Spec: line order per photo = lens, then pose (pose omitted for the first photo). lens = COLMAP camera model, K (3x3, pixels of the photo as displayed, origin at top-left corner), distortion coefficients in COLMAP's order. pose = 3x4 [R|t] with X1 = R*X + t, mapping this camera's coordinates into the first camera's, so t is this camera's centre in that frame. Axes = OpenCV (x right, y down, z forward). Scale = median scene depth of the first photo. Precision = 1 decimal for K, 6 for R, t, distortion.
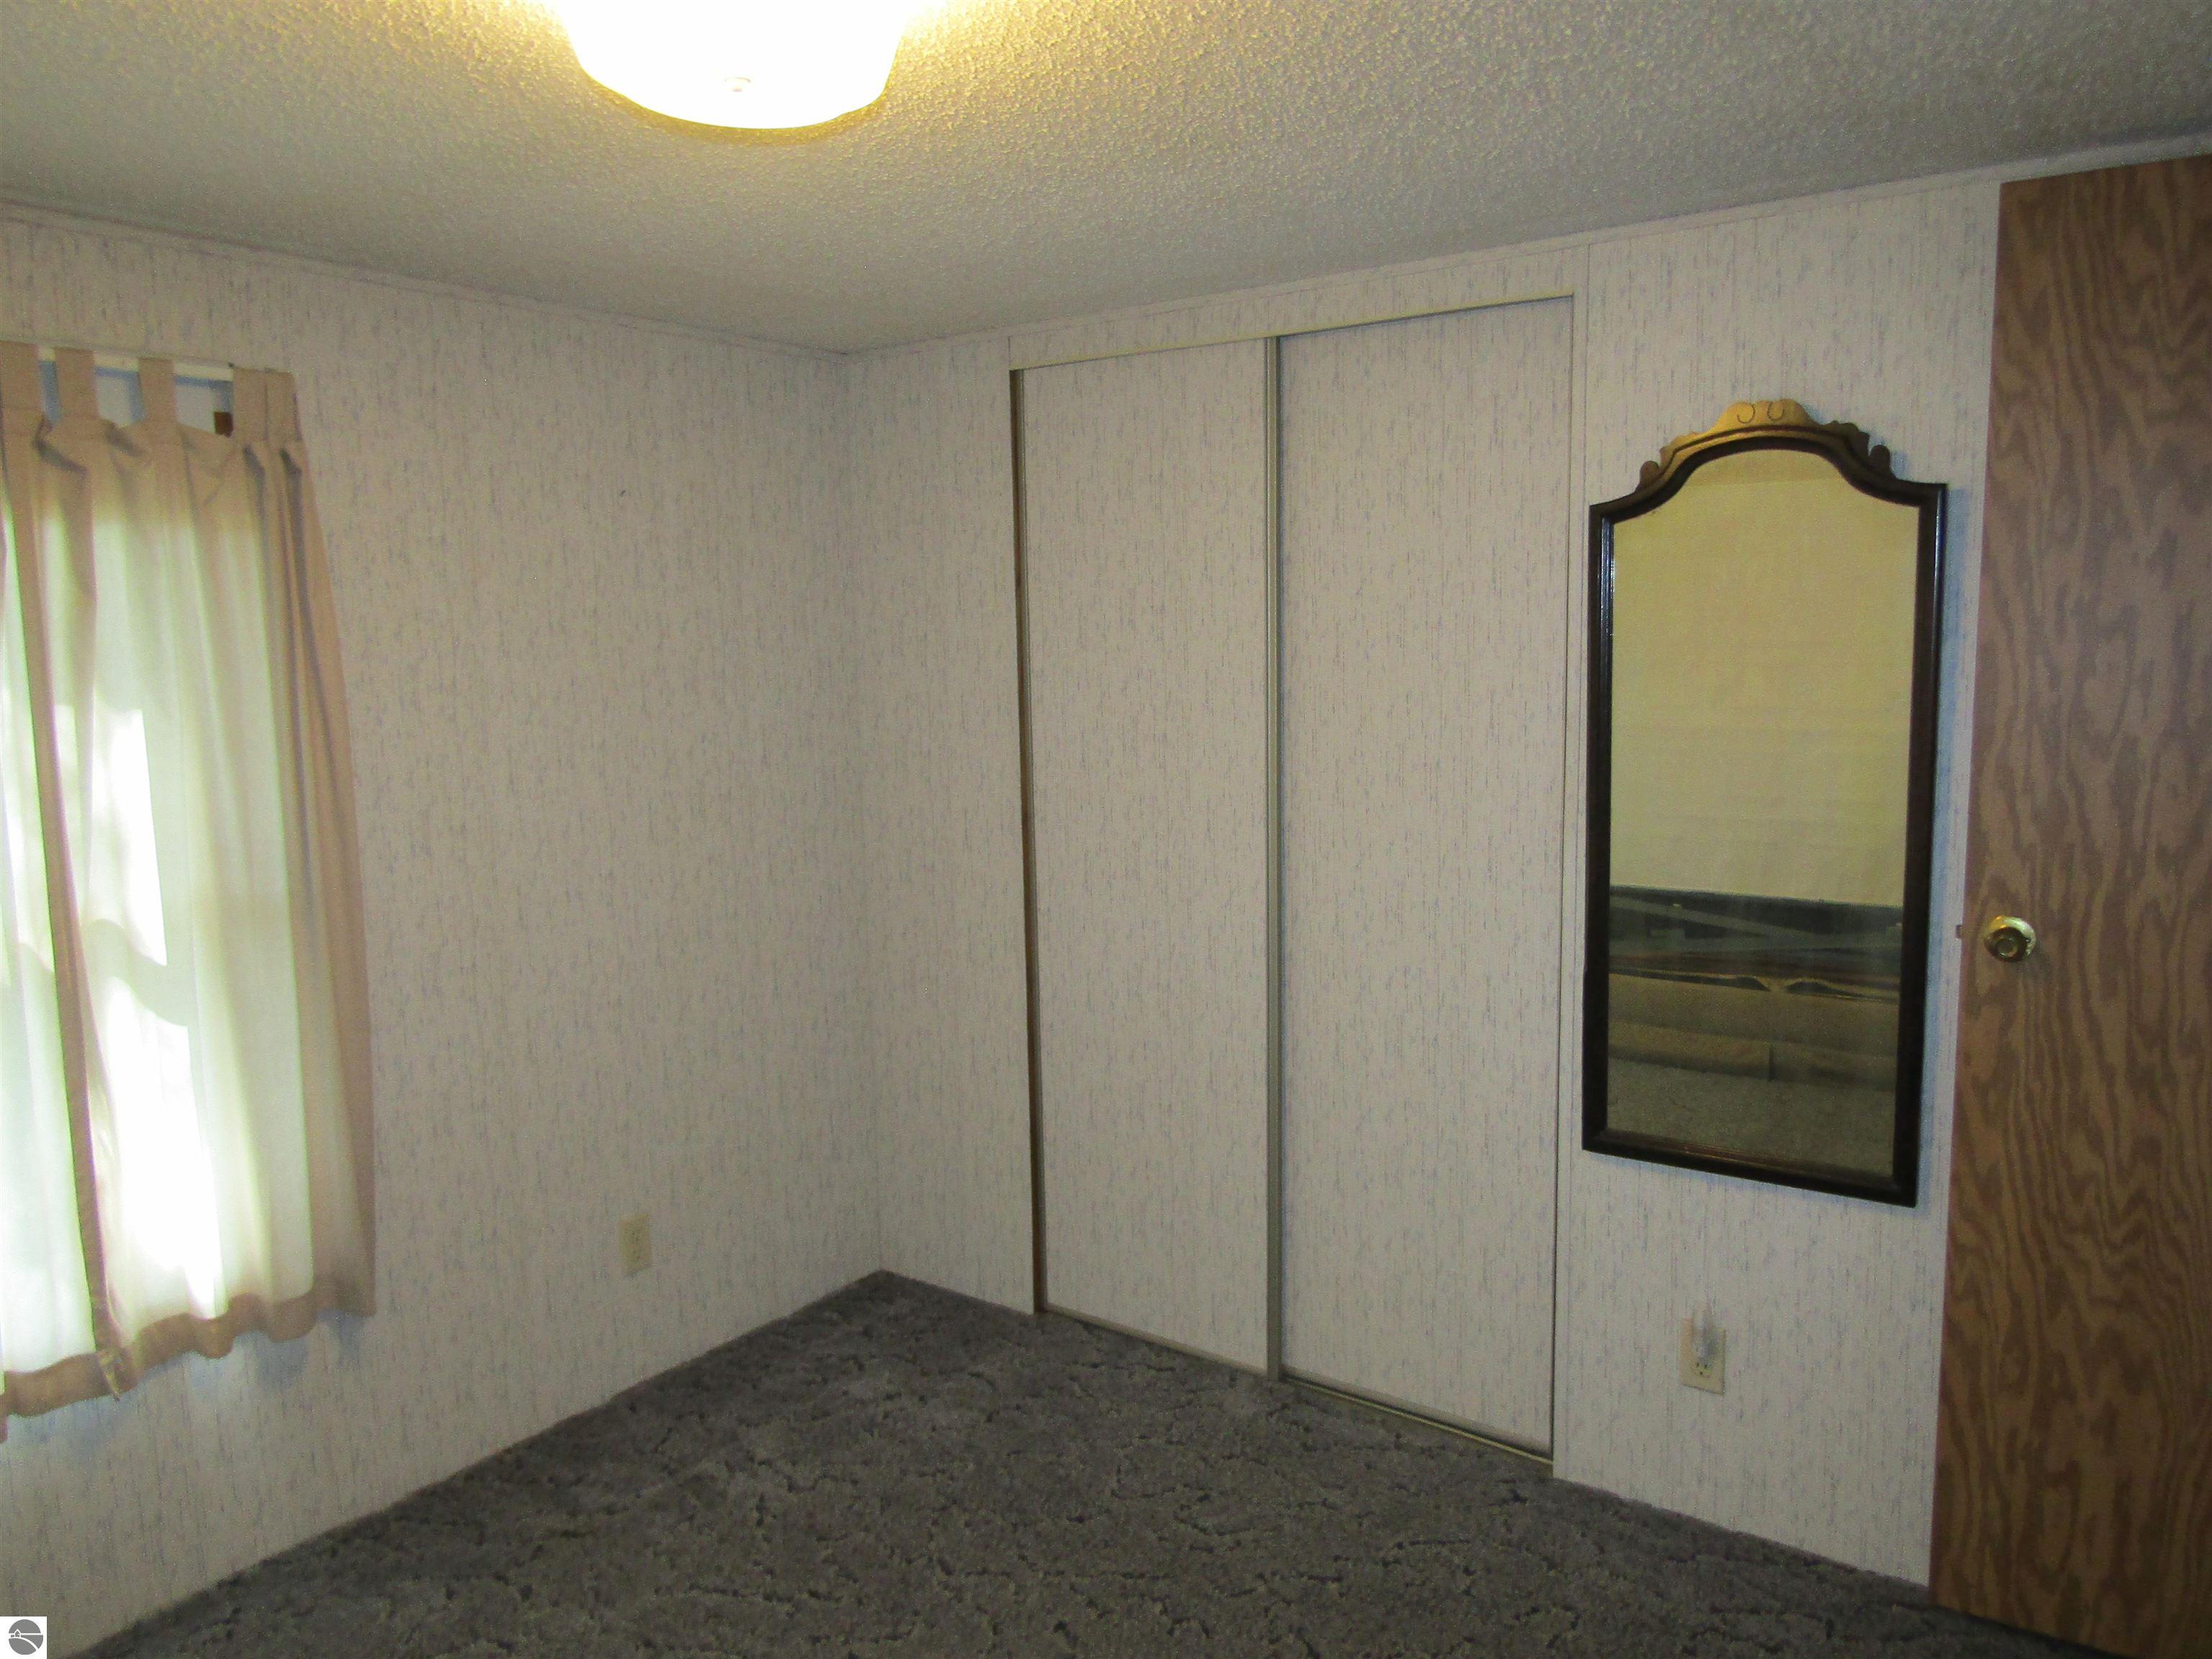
lens RADIAL K [[1564.7, 0, 1106.0], [0, 1564.7, 829.5], [0, 0, 1]] dist [0.001073, 0.003684]
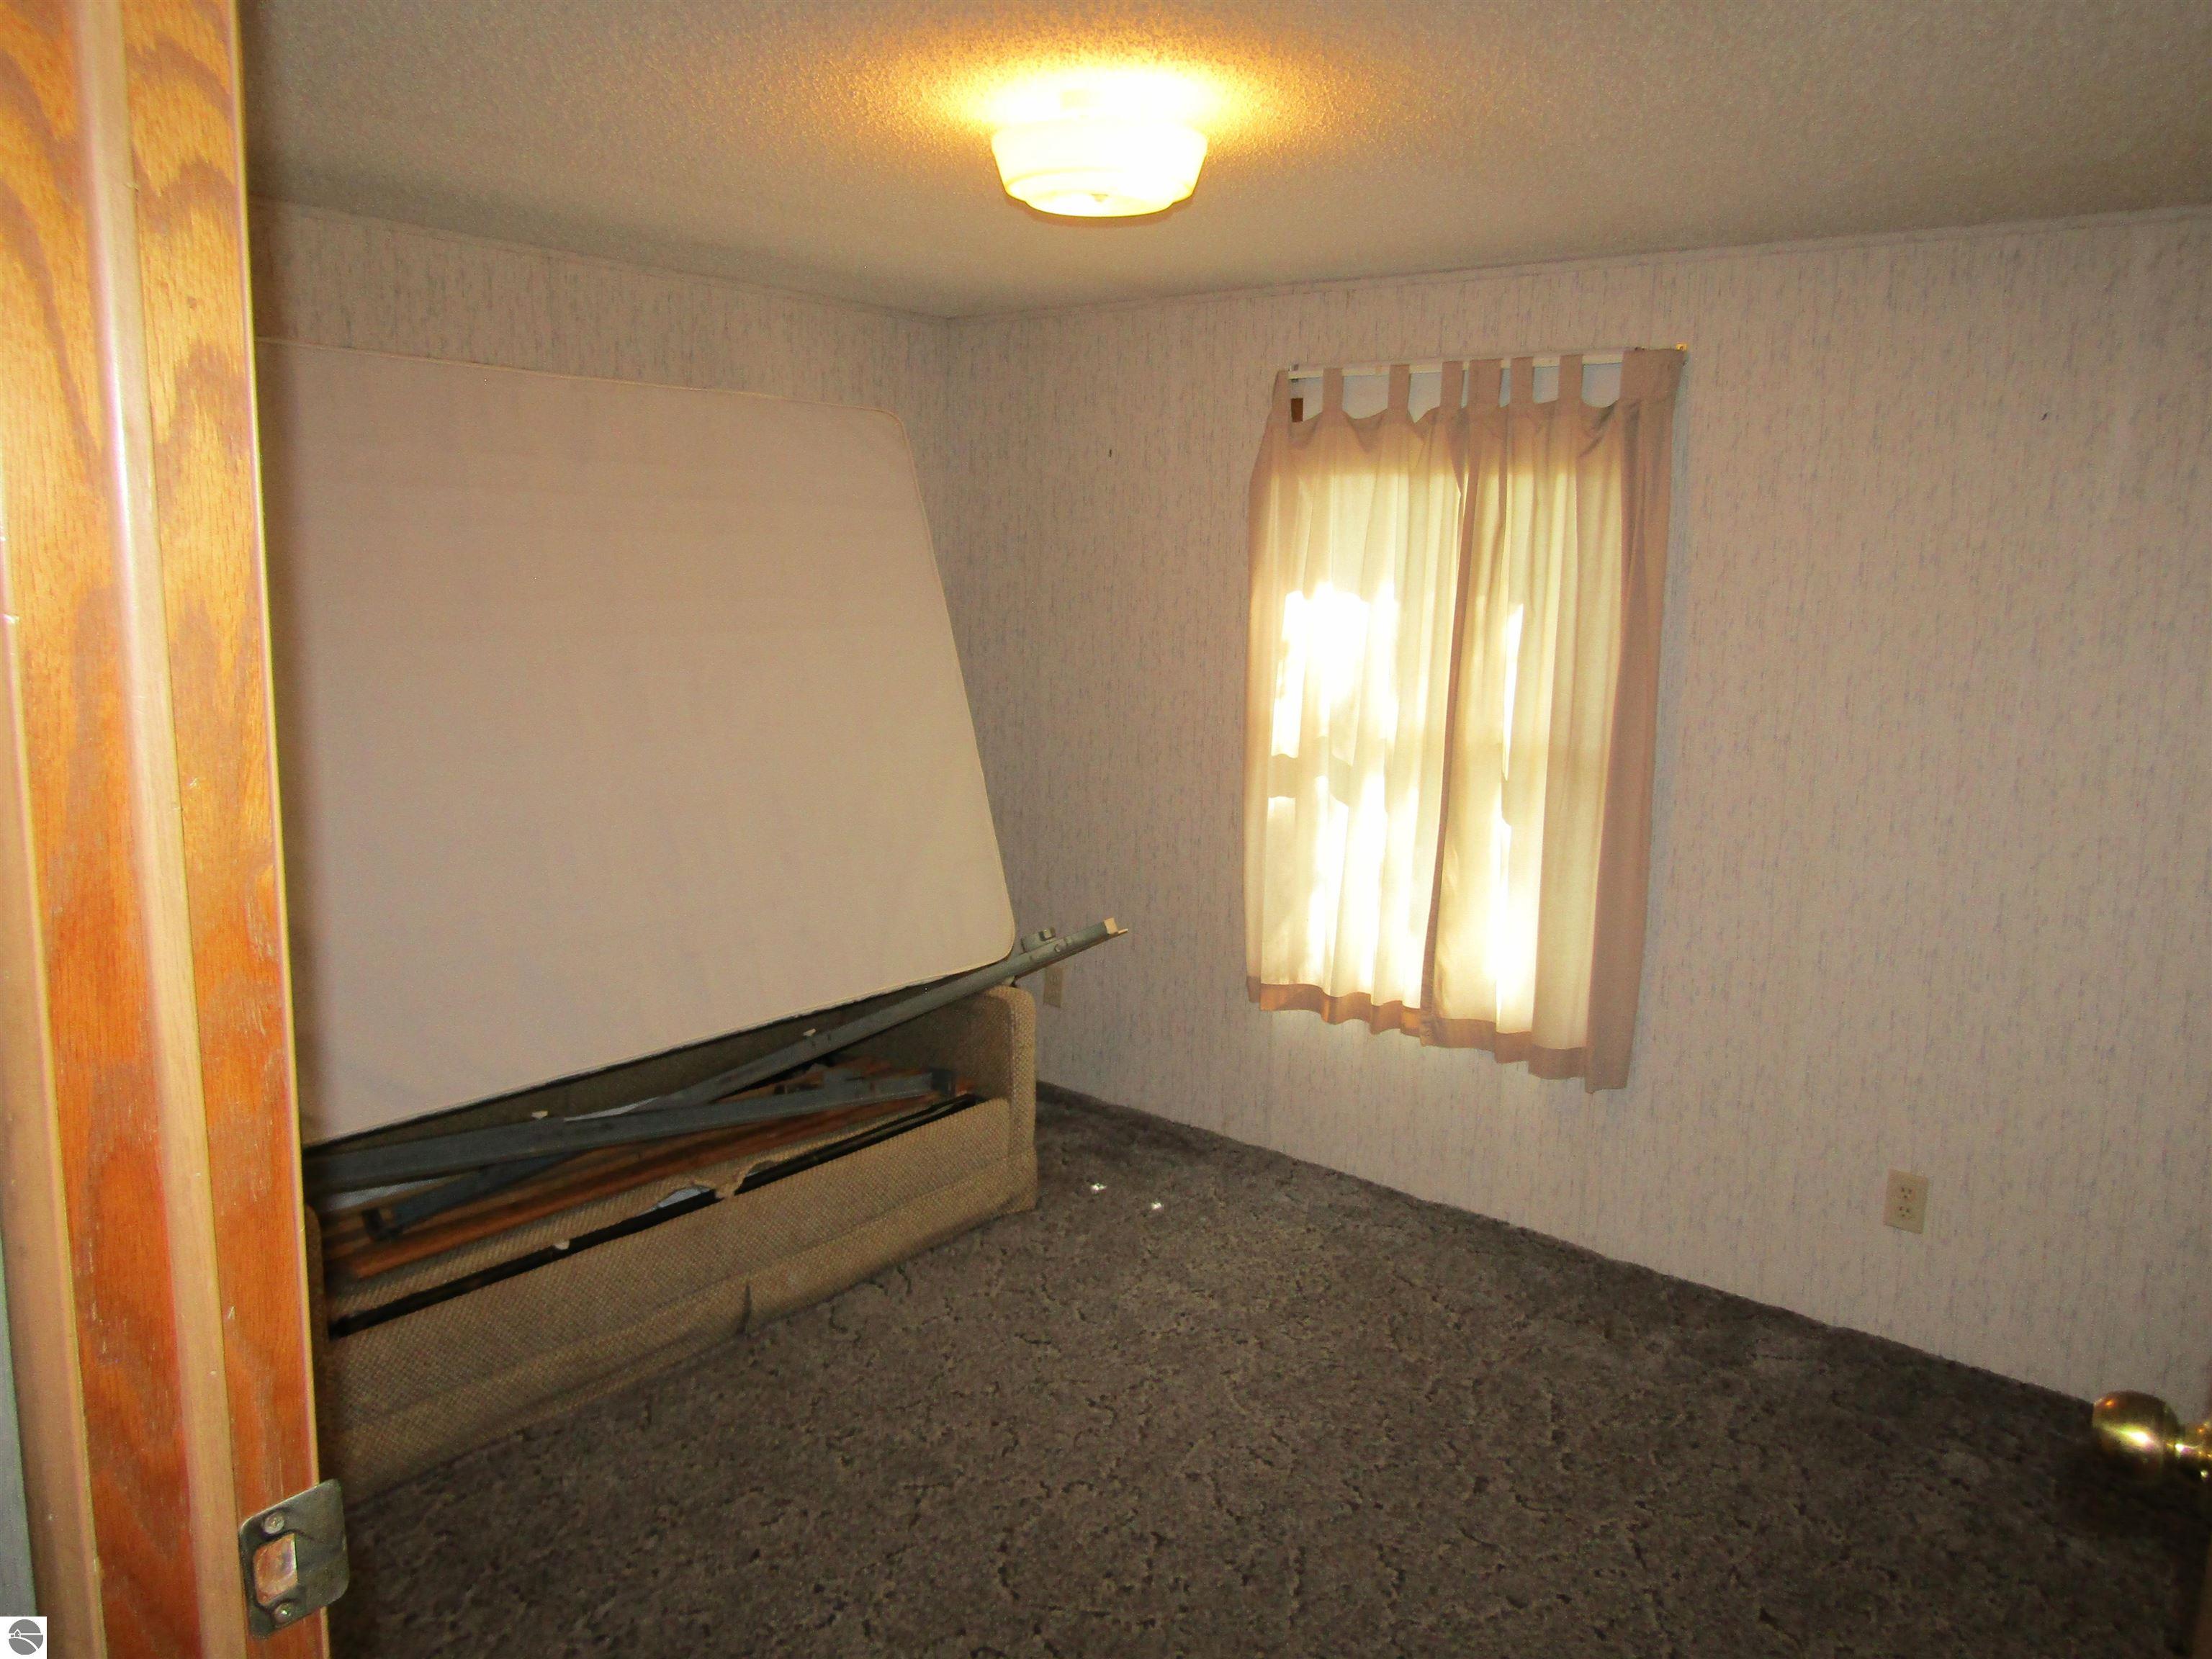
lens RADIAL K [[1676.2, 0, 1106.0], [0, 1676.2, 829.5], [0, 0, 1]] dist [-0.001748, -0.000932]
pose [[-0.052276, 0.194303, -0.979548, 0.865471], [-0.146904, 0.968721, 0.199996, -0.115377], [0.987768, 0.154354, -0.022097, 0.618627]]
